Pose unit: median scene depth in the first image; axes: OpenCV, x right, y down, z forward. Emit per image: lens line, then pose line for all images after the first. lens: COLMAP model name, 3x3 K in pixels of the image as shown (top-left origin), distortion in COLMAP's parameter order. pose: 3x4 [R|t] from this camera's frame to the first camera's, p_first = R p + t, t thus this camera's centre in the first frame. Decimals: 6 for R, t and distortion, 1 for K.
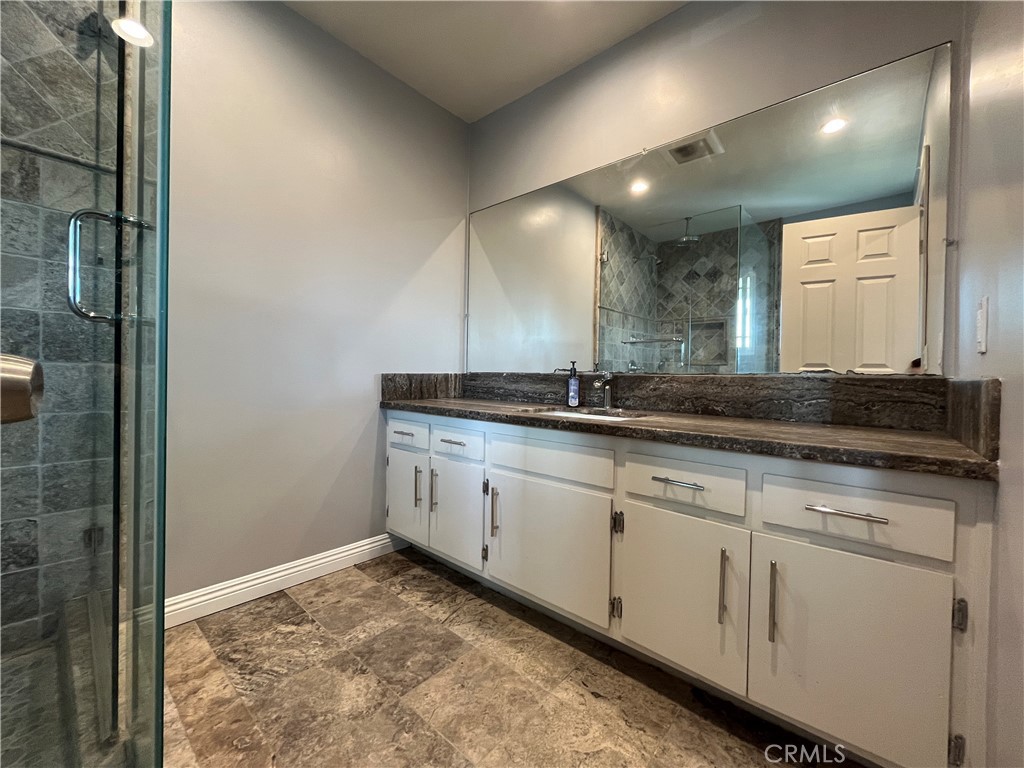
lens RADIAL K [[413.8, 0, 511.0], [0, 413.8, 384.1], [0, 0, 1]] dist [-0.003849, 0.000872]
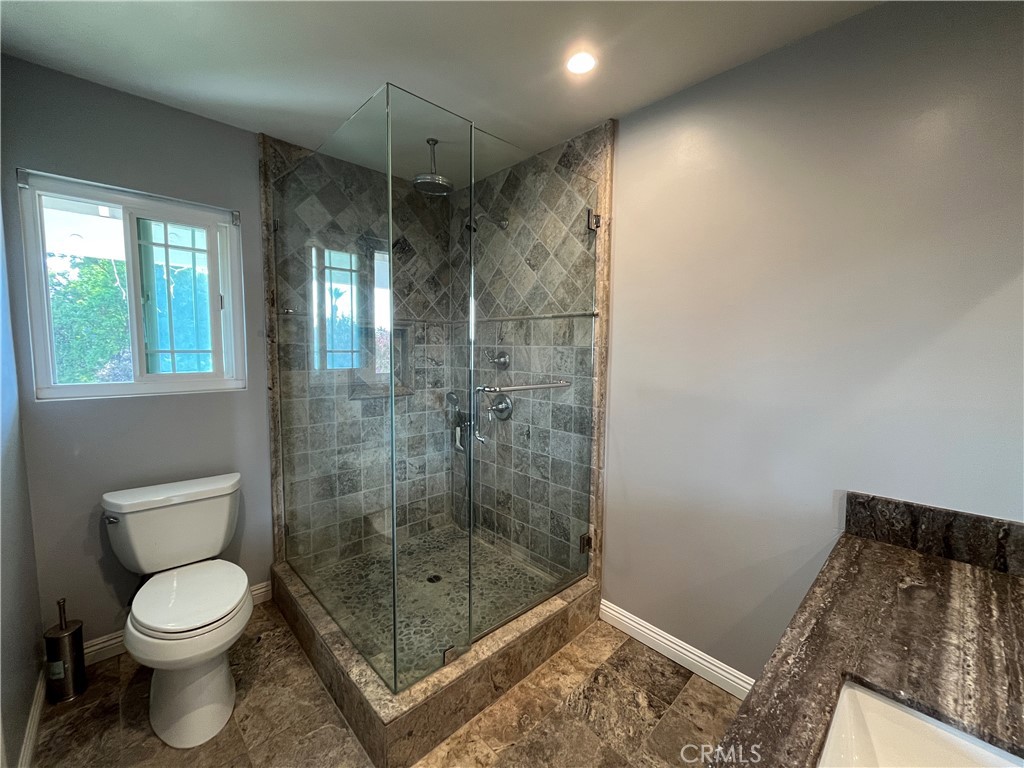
lens RADIAL K [[413.8, 0, 513.2], [0, 413.8, 389.2], [0, 0, 1]] dist [-0.003849, 0.000872]
pose [[-0.090402, 0.074861, -0.993088, 0.567201], [-0.036726, 0.996242, 0.078442, -0.331874], [0.995228, 0.043564, -0.087313, 0.794420]]
